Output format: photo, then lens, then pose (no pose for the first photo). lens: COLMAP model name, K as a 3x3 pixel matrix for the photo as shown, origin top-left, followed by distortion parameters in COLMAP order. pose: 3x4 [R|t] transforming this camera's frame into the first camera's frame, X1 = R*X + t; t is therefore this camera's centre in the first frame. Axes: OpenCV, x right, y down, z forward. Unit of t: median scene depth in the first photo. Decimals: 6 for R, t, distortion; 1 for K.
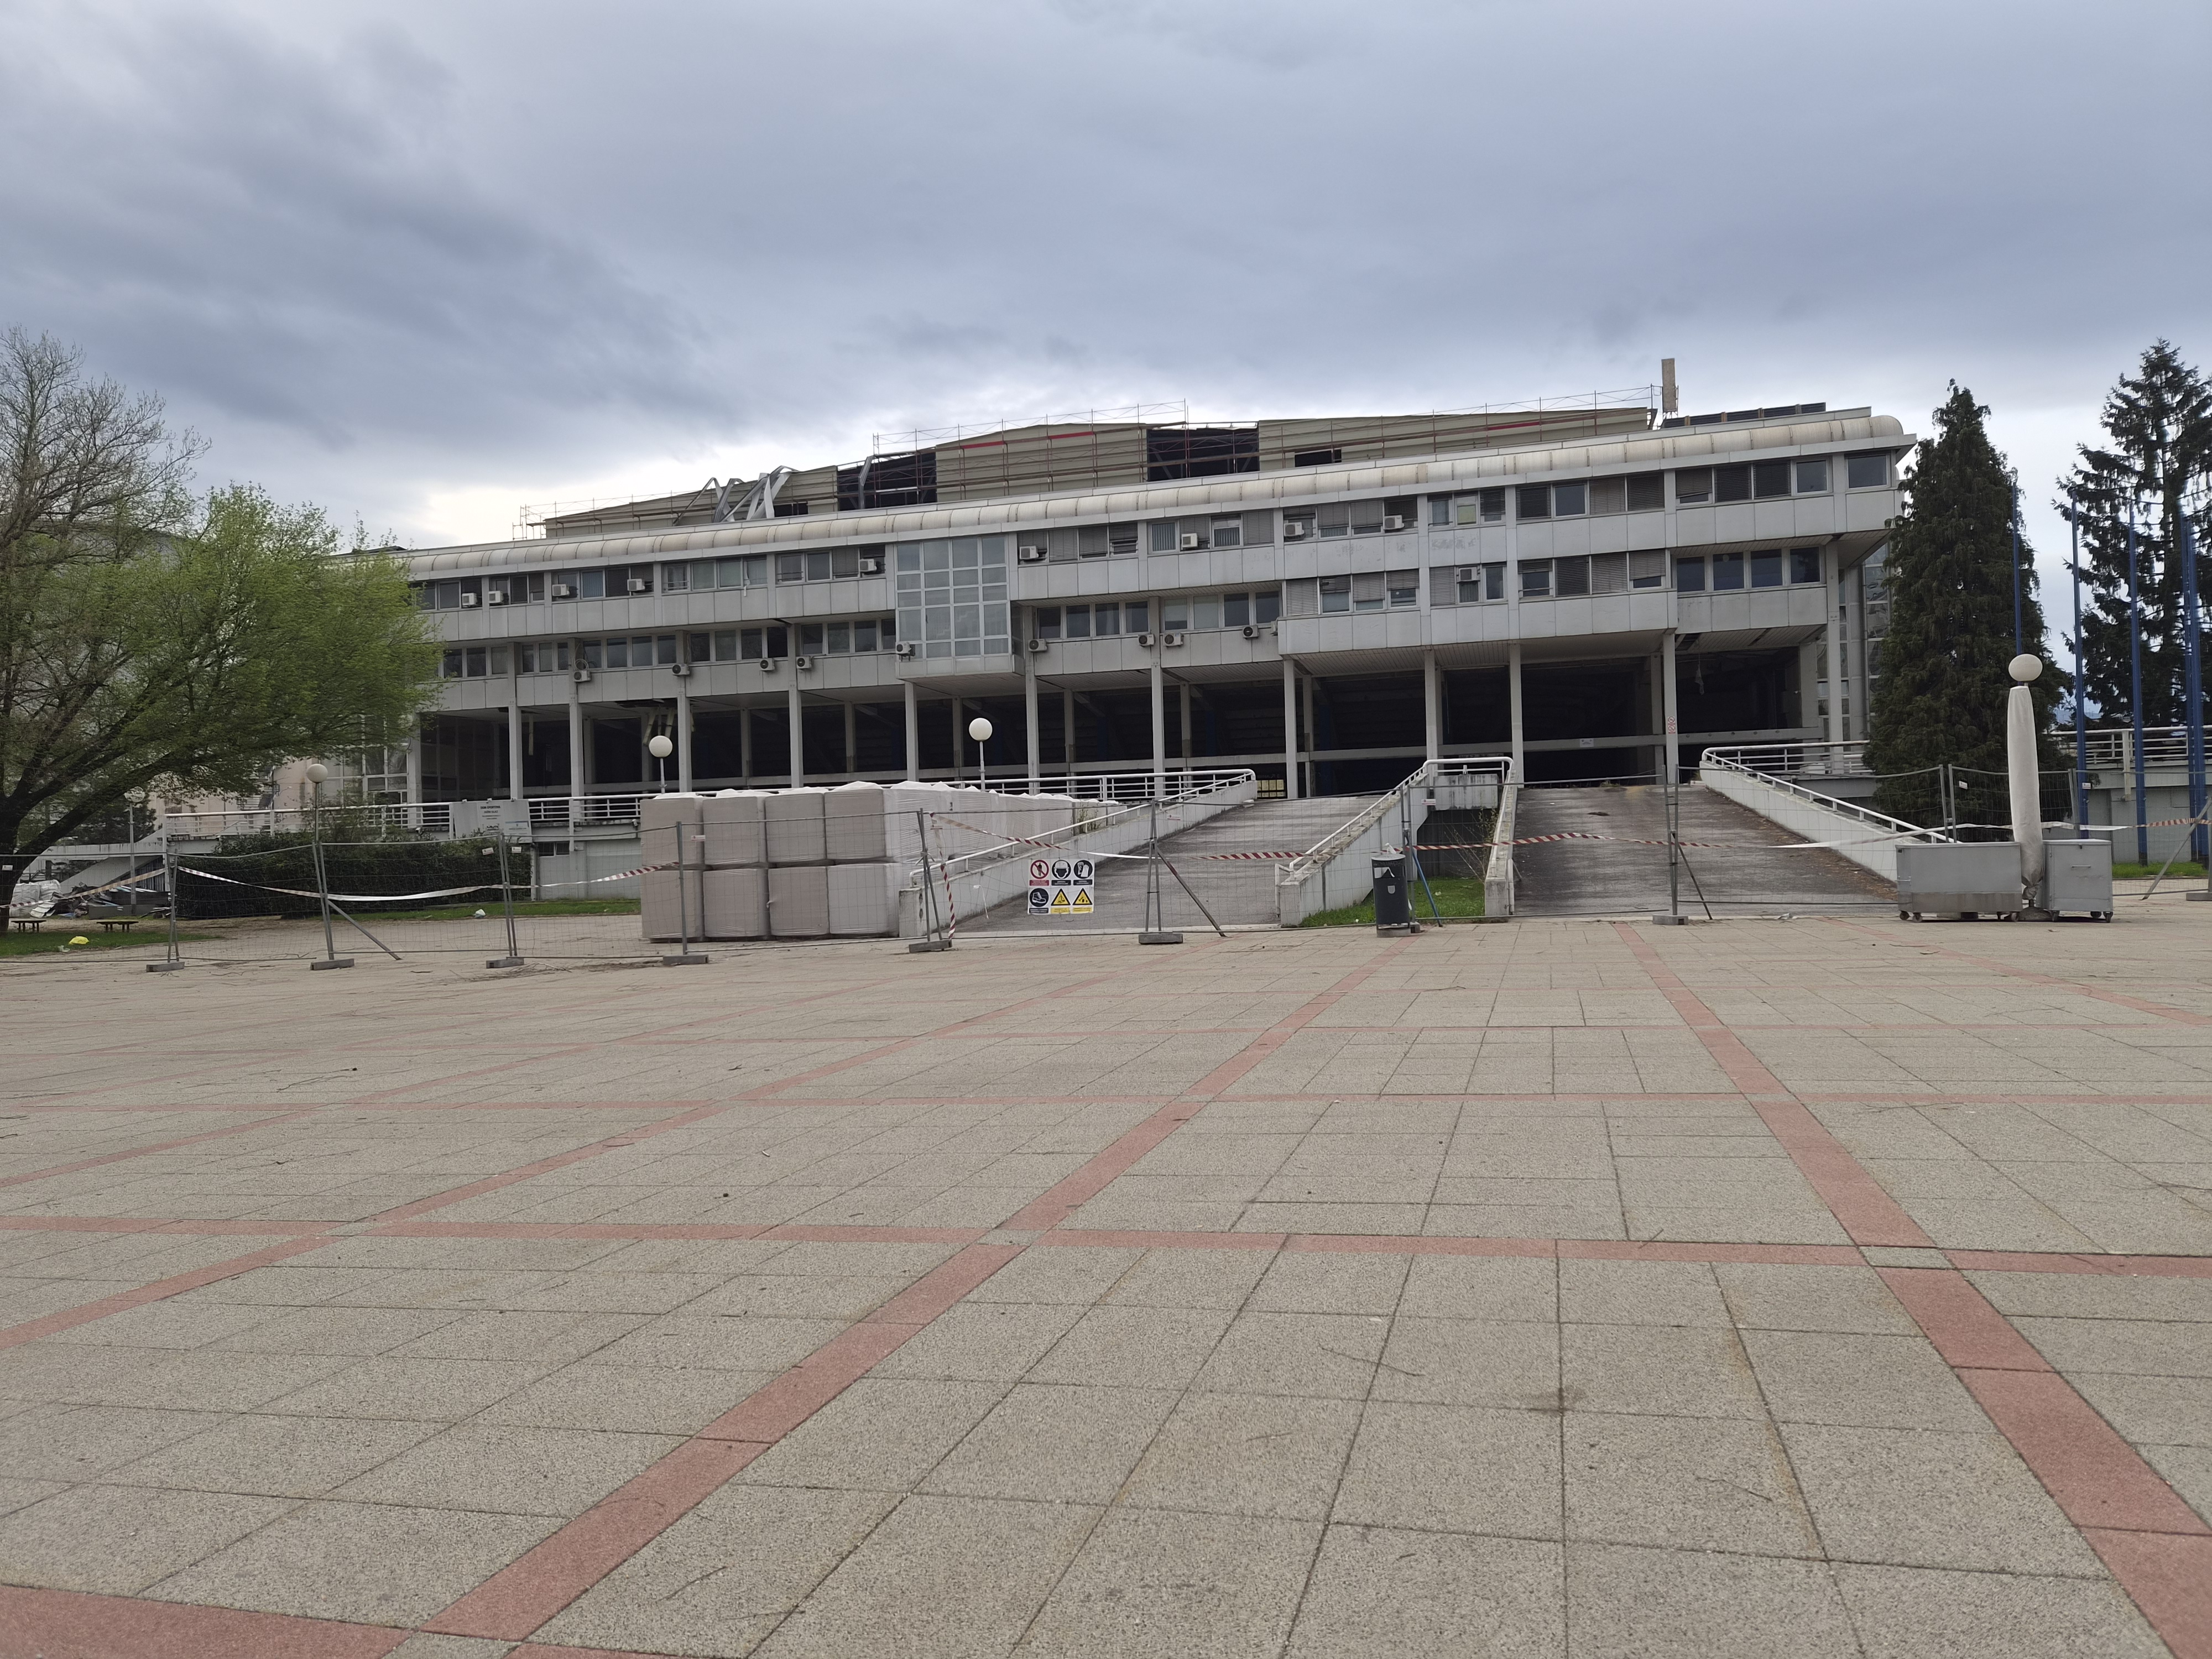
lens RADIAL K [[1475.6, 0, 1112.9], [0, 1475.6, 846.6], [0, 0, 1]] dist [0.059146, -0.025181]
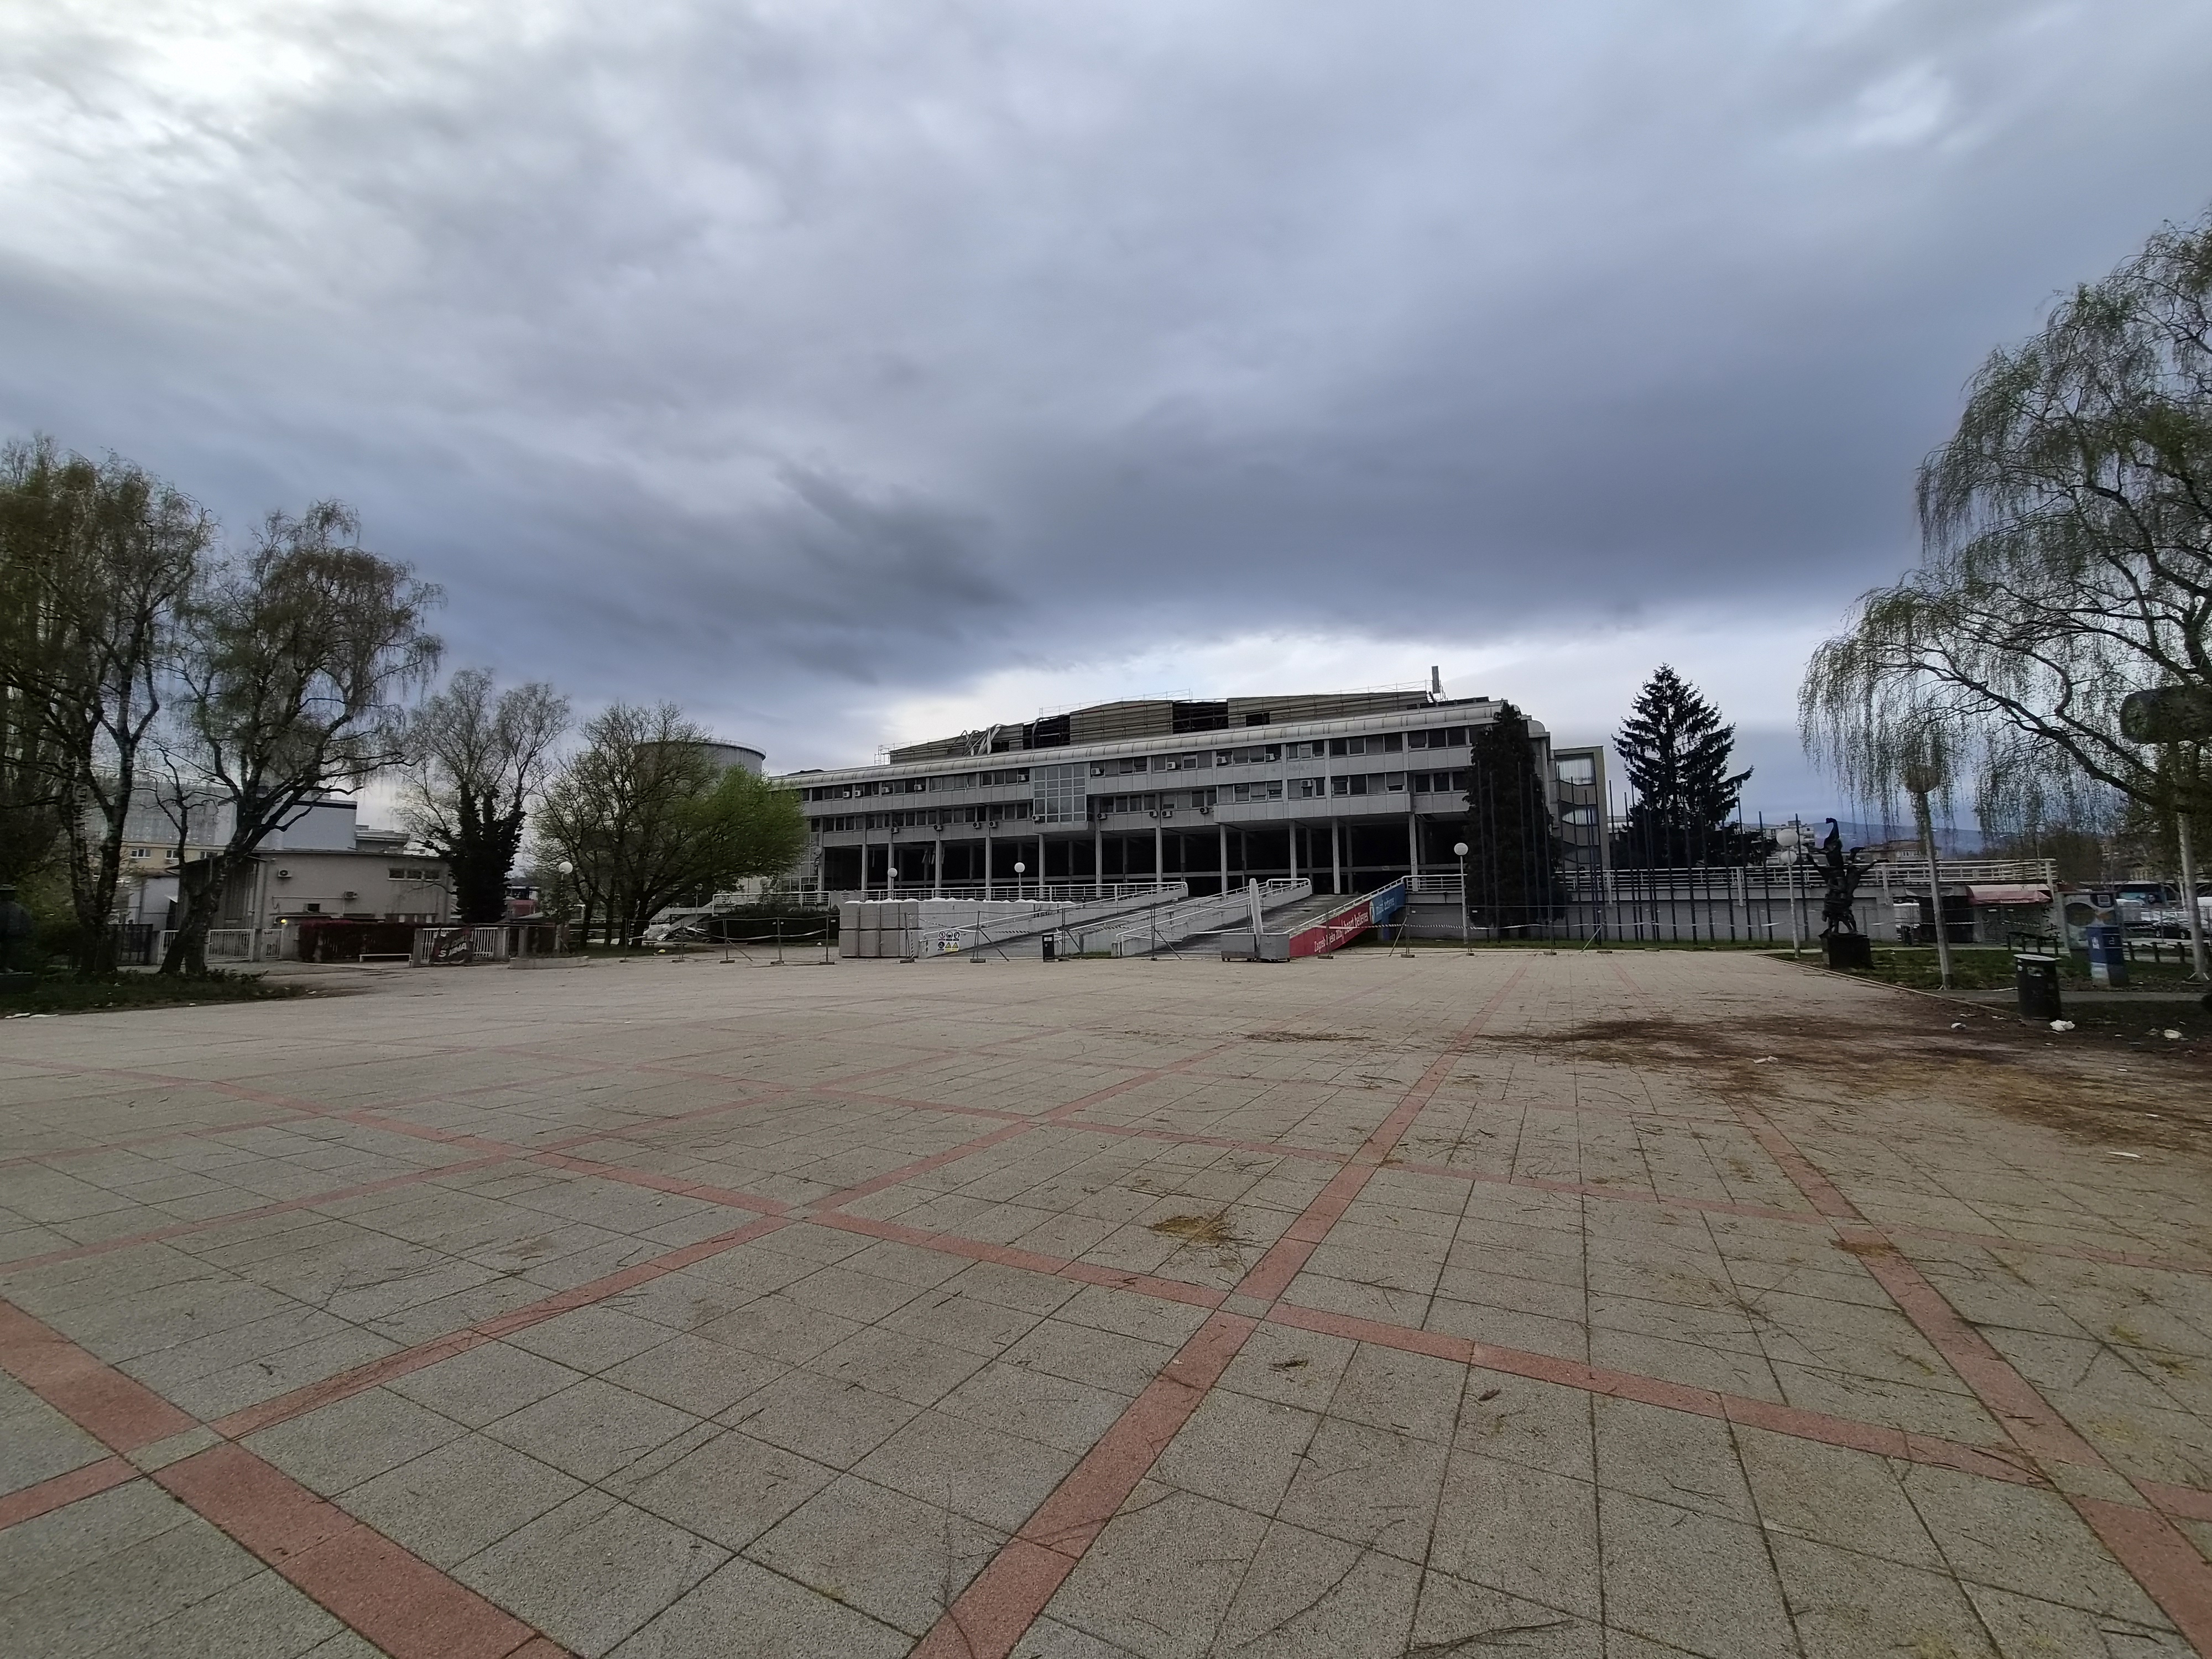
lens RADIAL K [[894.8, 0, 1089.8], [0, 894.8, 825.0], [0, 0, 1]] dist [0.000187, 0.000007]
pose [[0.980933, -0.000012, -0.194345, 0.171724], [-0.018214, 0.995593, -0.091995, -0.012497], [0.193489, 0.093780, 0.976610, -0.191564]]
